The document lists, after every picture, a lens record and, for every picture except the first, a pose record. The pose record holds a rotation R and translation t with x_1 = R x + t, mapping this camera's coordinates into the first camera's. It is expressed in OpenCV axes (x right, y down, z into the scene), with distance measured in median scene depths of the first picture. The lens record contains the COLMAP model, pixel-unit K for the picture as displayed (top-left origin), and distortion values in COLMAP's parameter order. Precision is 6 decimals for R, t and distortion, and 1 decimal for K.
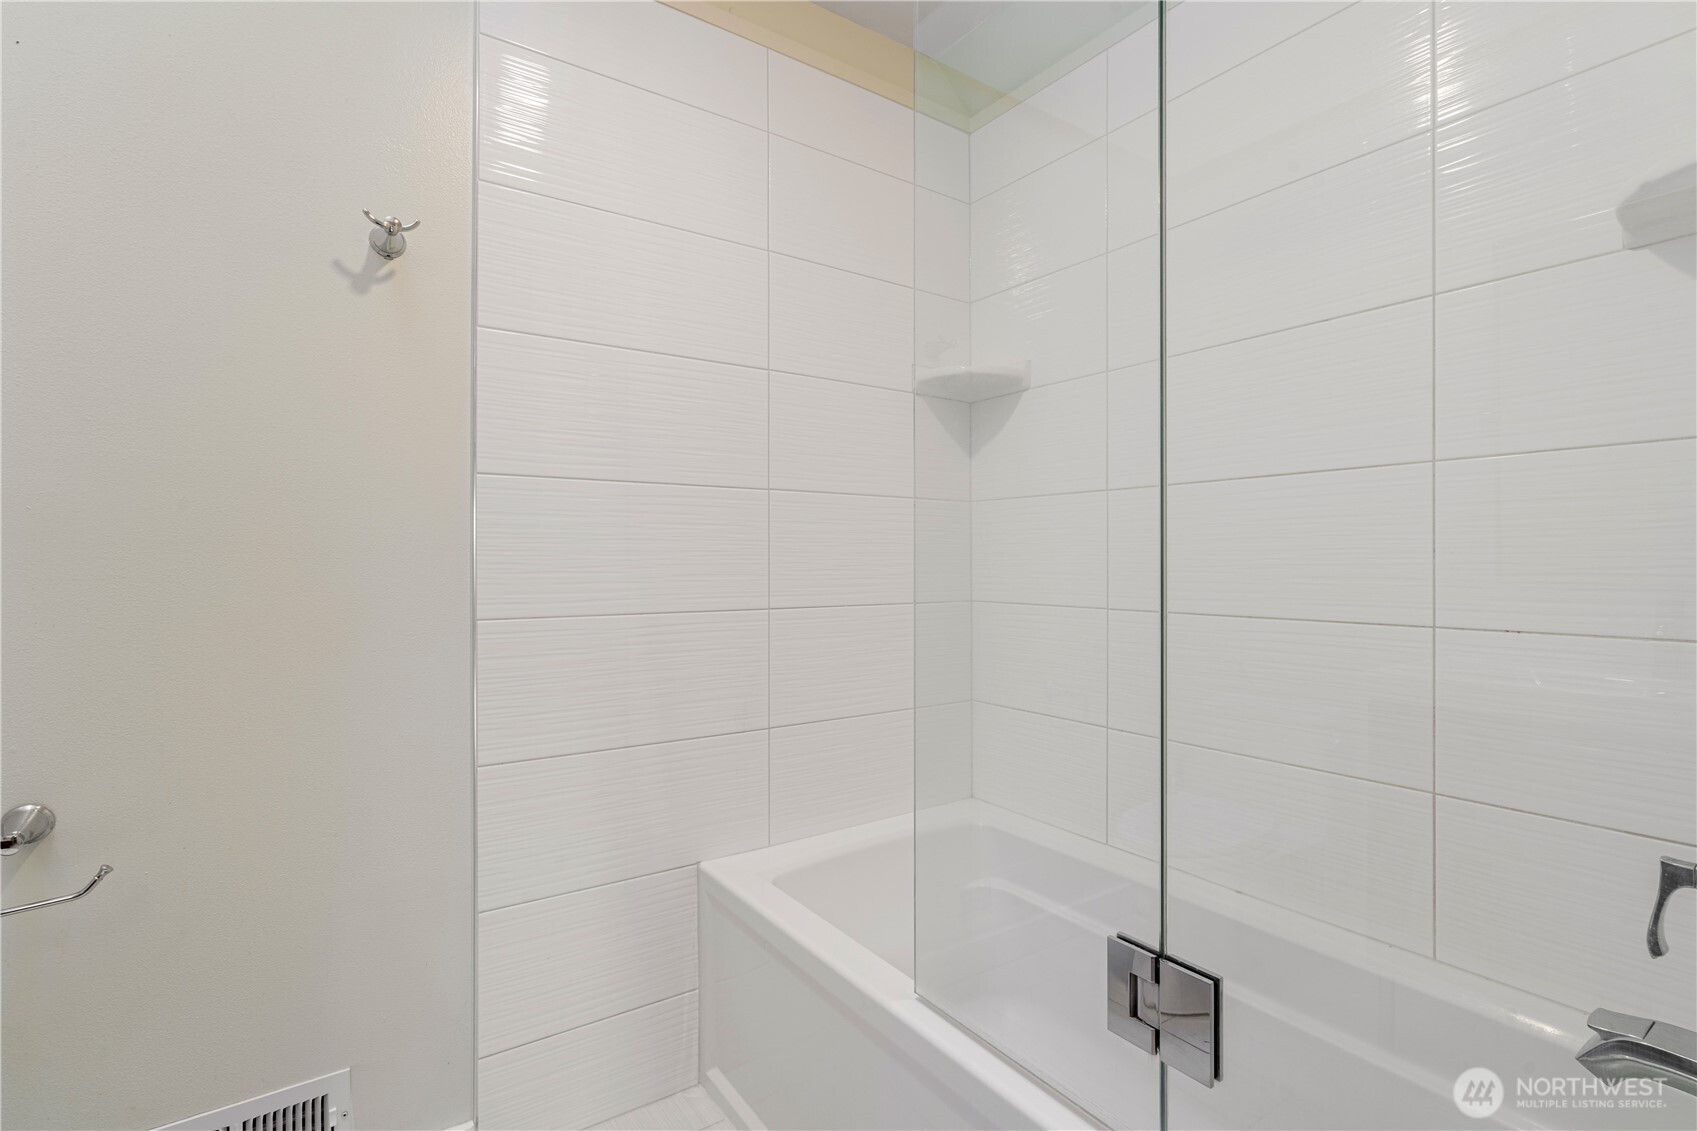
lens RADIAL K [[776.8, 0, 844.2], [0, 776.8, 581.1], [0, 0, 1]] dist [-0.003308, 0.002057]
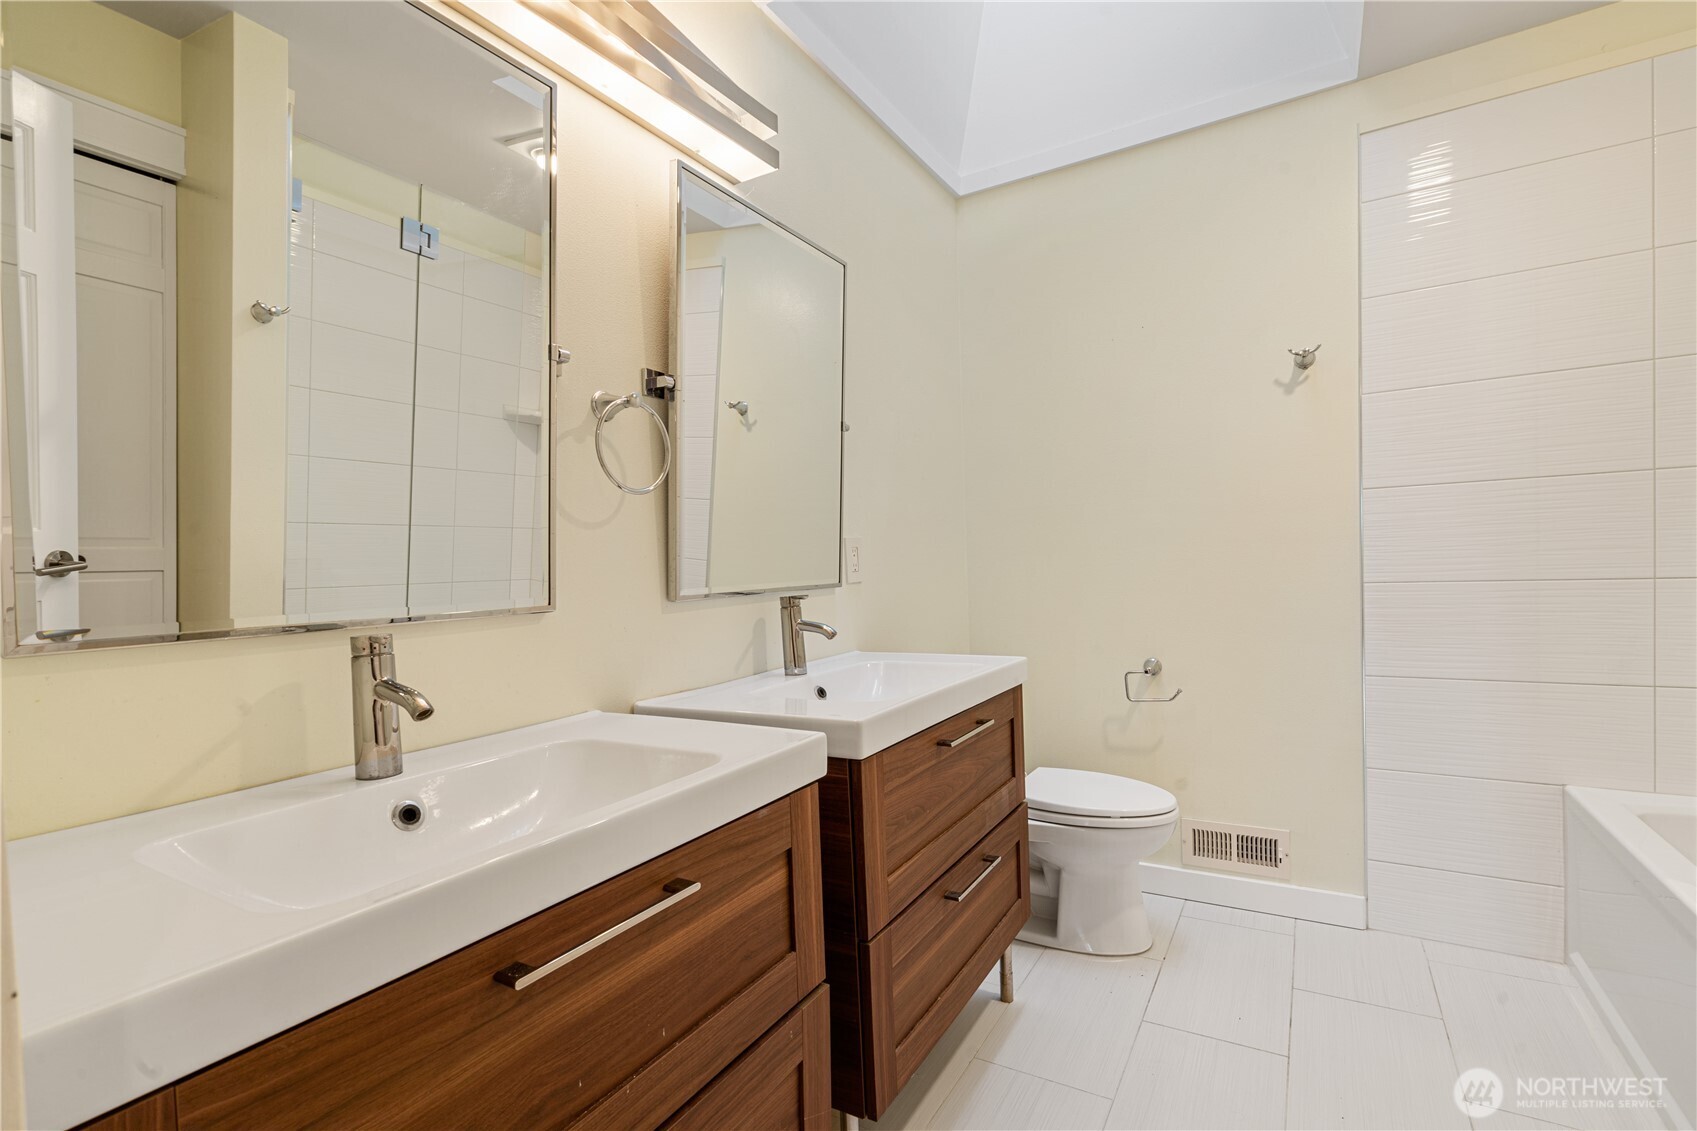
lens RADIAL K [[776.8, 0, 847.1], [0, 776.8, 566.4], [0, 0, 1]] dist [-0.003308, 0.002057]
pose [[0.407668, -0.003074, -0.913125, 0.533368], [0.019509, 0.999795, 0.005344, -0.012008], [0.912922, -0.019992, 0.407644, -0.593693]]
